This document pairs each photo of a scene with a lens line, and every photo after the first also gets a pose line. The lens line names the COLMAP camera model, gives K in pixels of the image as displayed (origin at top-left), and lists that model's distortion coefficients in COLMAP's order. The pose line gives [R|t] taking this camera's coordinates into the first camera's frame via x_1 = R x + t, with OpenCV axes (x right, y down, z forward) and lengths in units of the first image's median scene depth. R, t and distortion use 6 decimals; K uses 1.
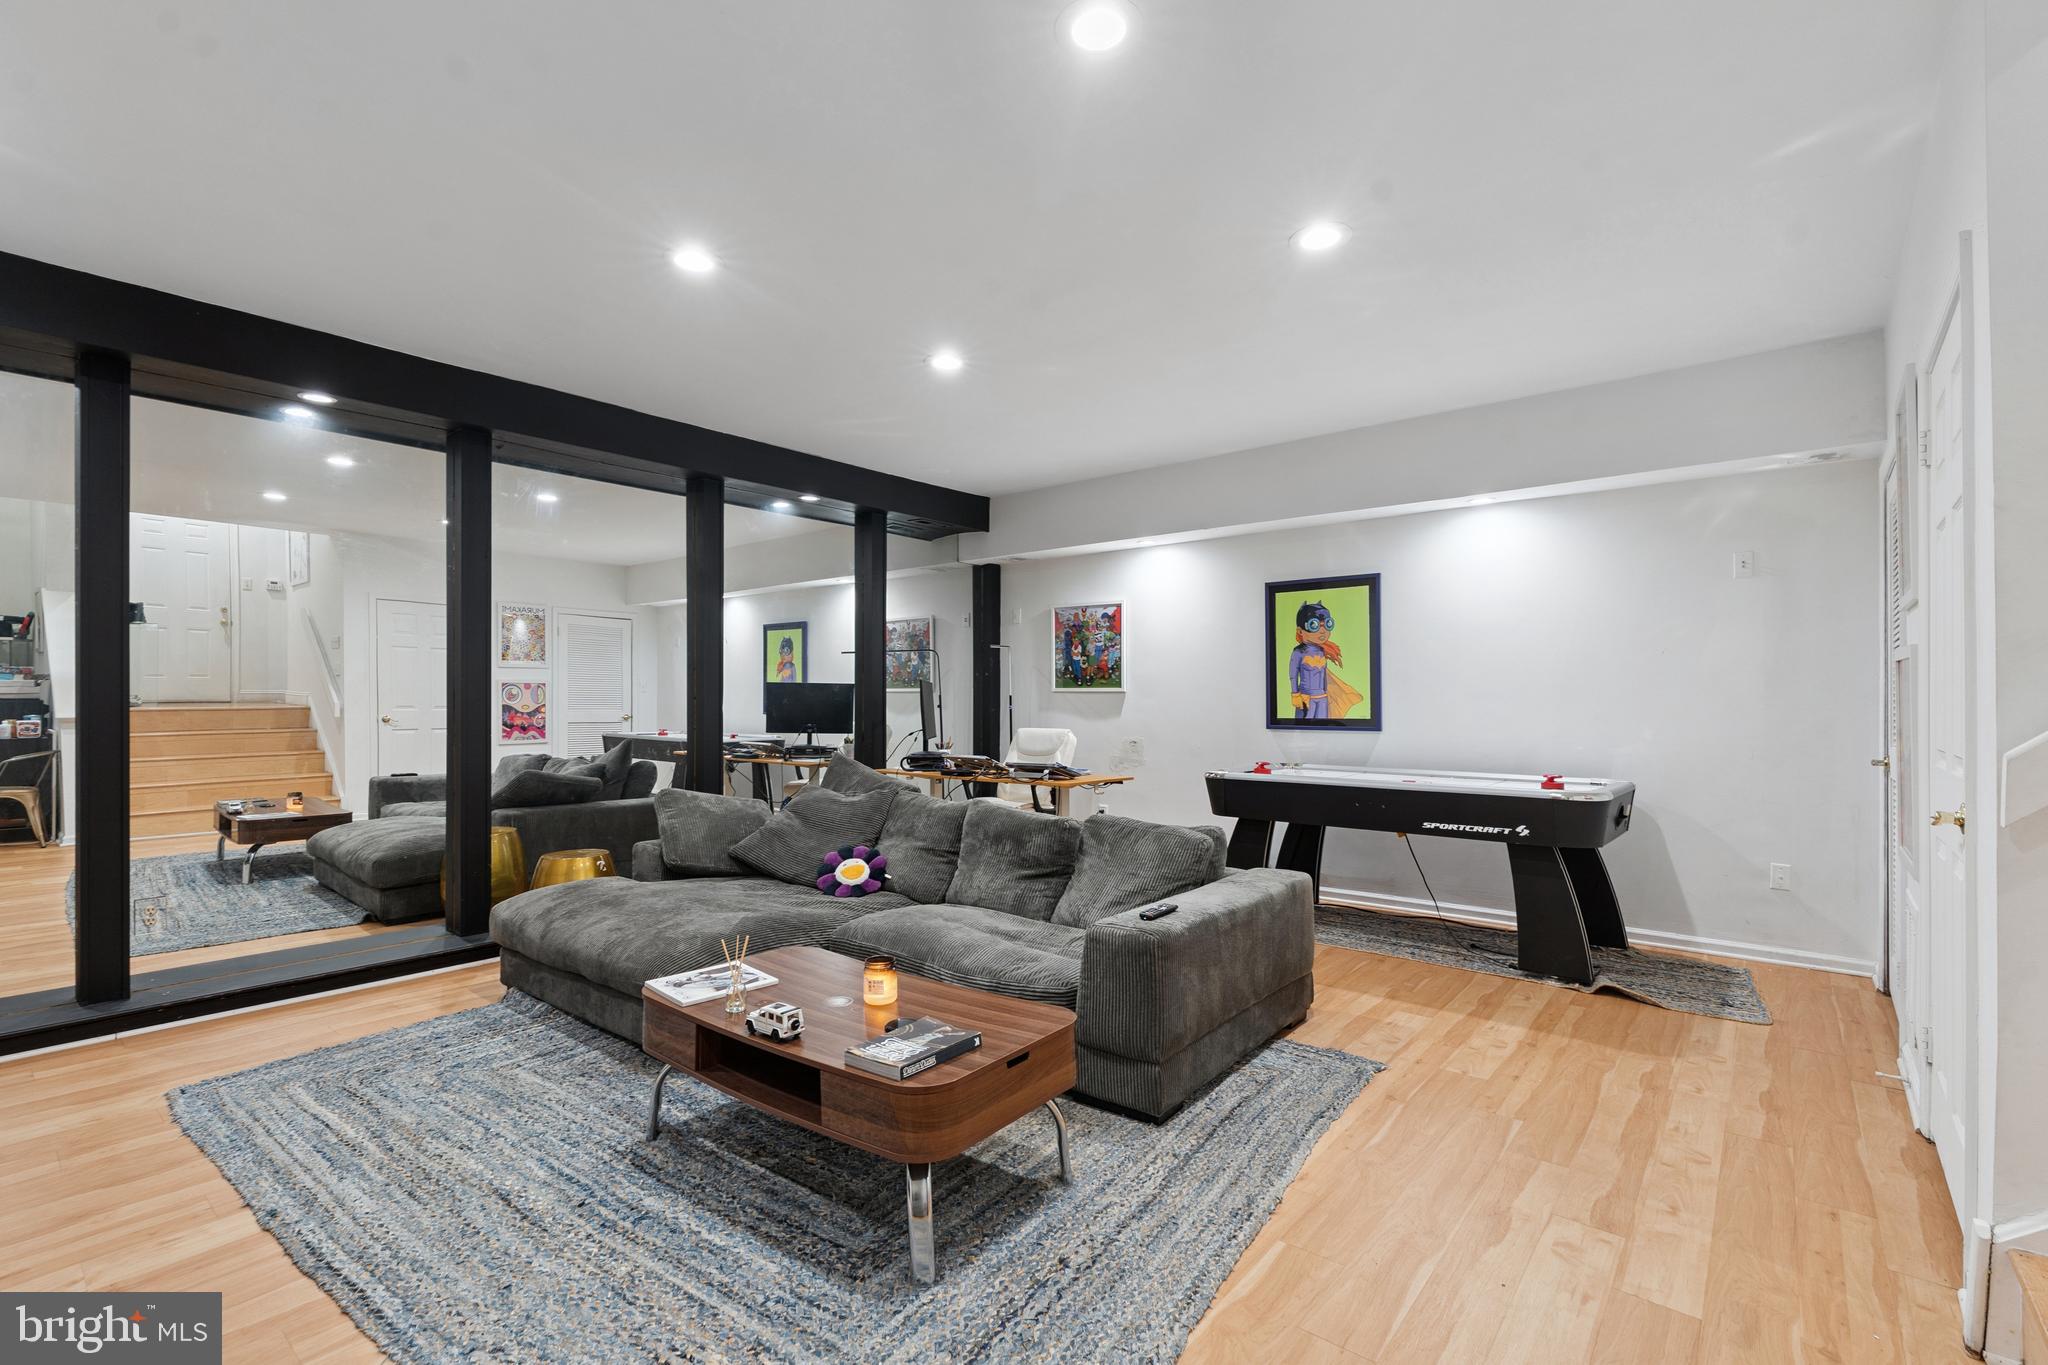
lens RADIAL K [[924.5, 0, 1028.7], [0, 924.5, 695.7], [0, 0, 1]] dist [-0.004435, 0.001276]
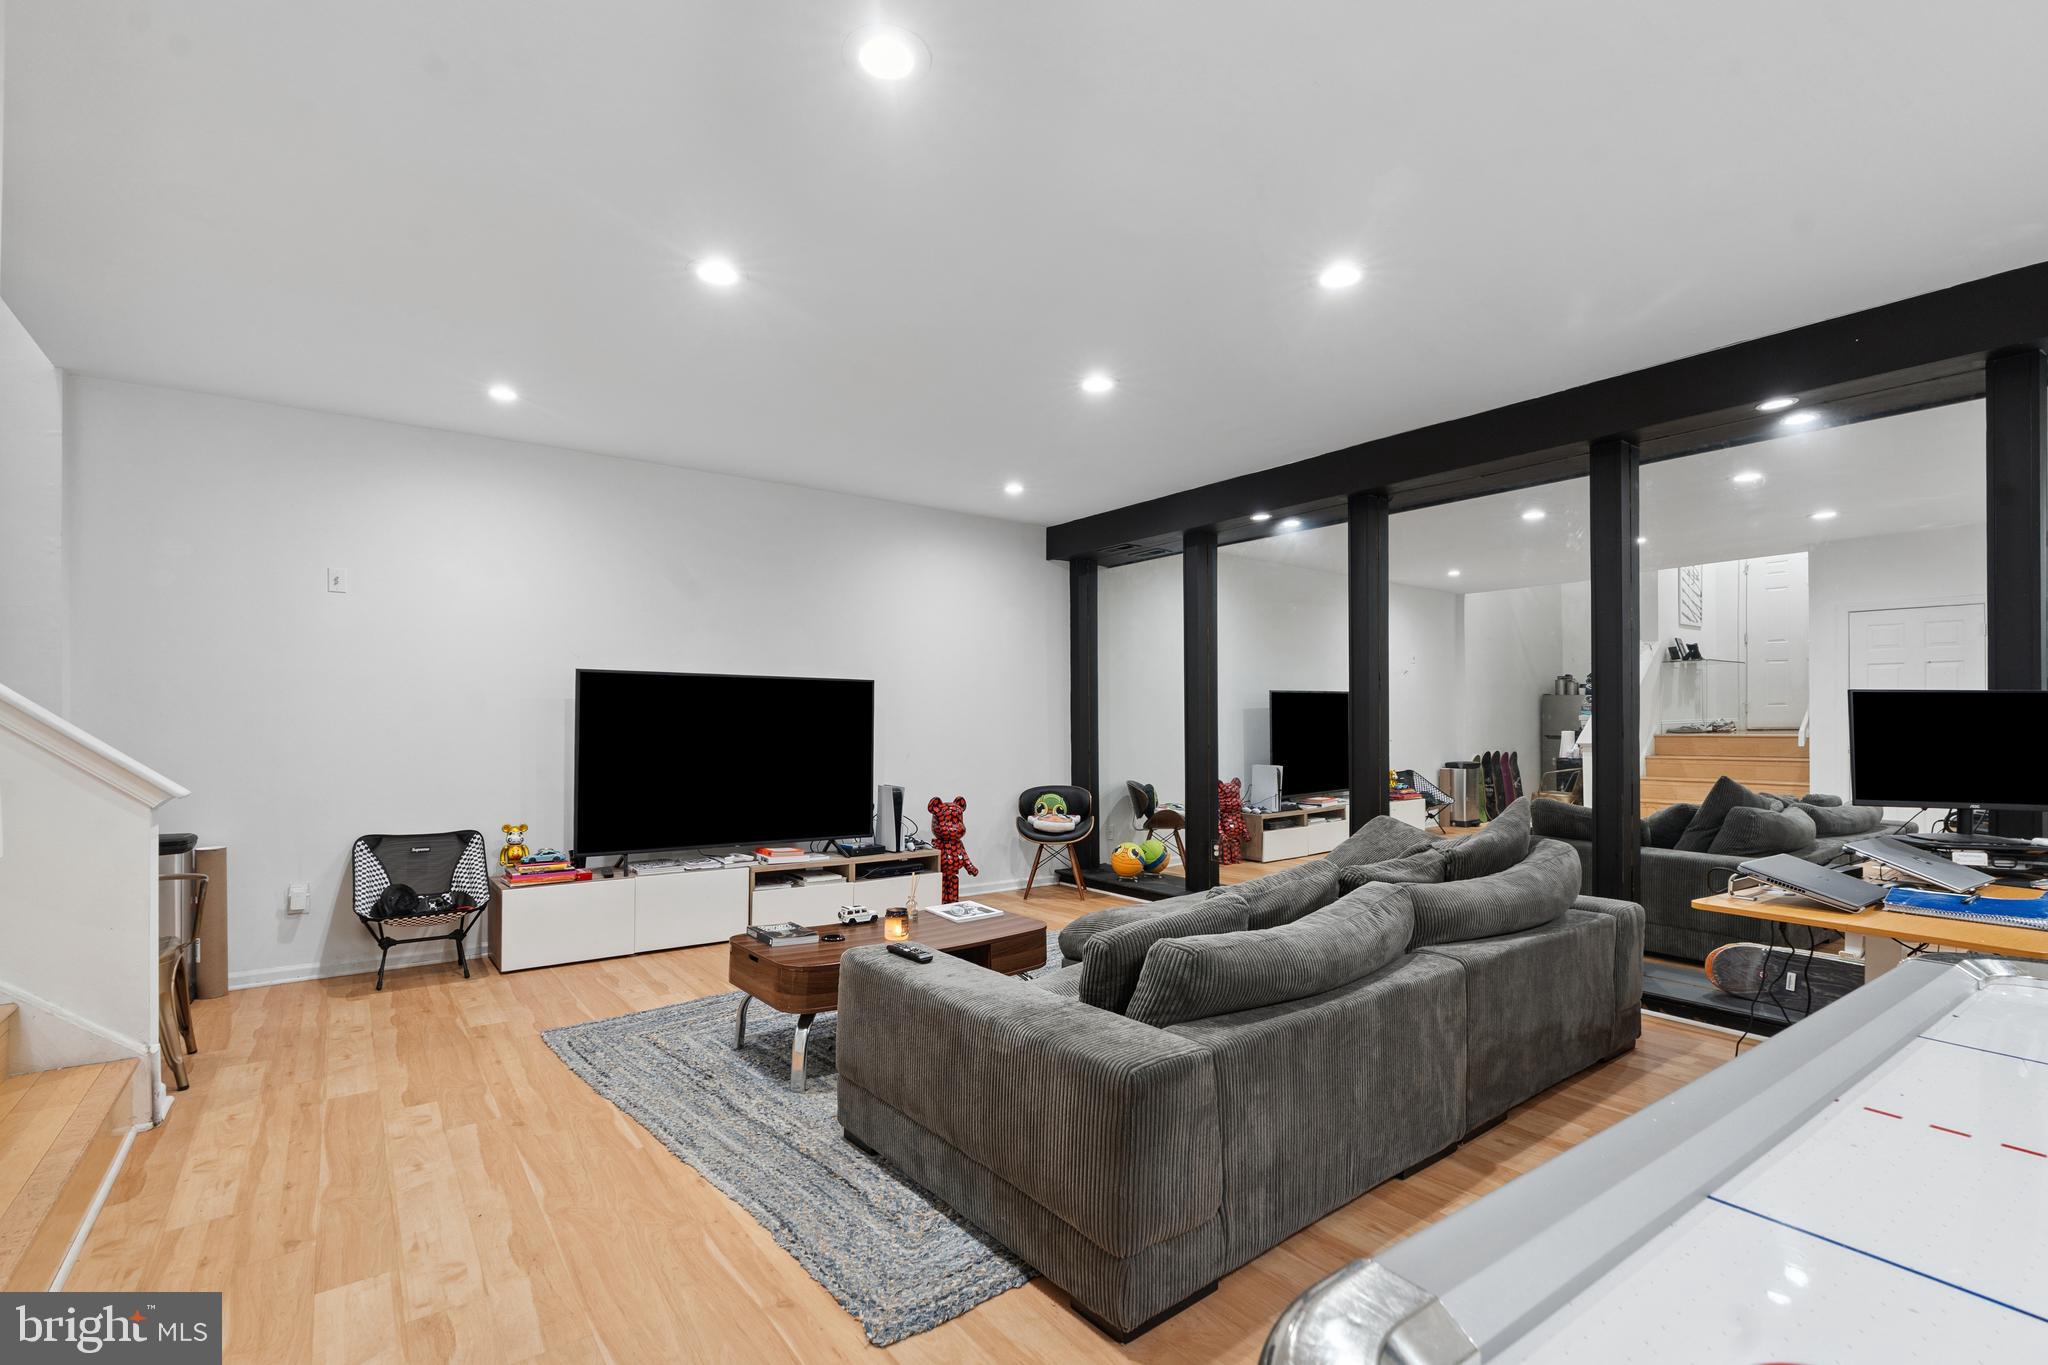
lens RADIAL K [[924.5, 0, 1014.7], [0, 924.5, 722.0], [0, 0, 1]] dist [-0.004435, 0.001276]
pose [[-0.251884, 0.000955, -0.967757, 1.031377], [0.006884, 0.999976, -0.000805, 0.000375], [0.967733, -0.006865, -0.251884, 1.361035]]
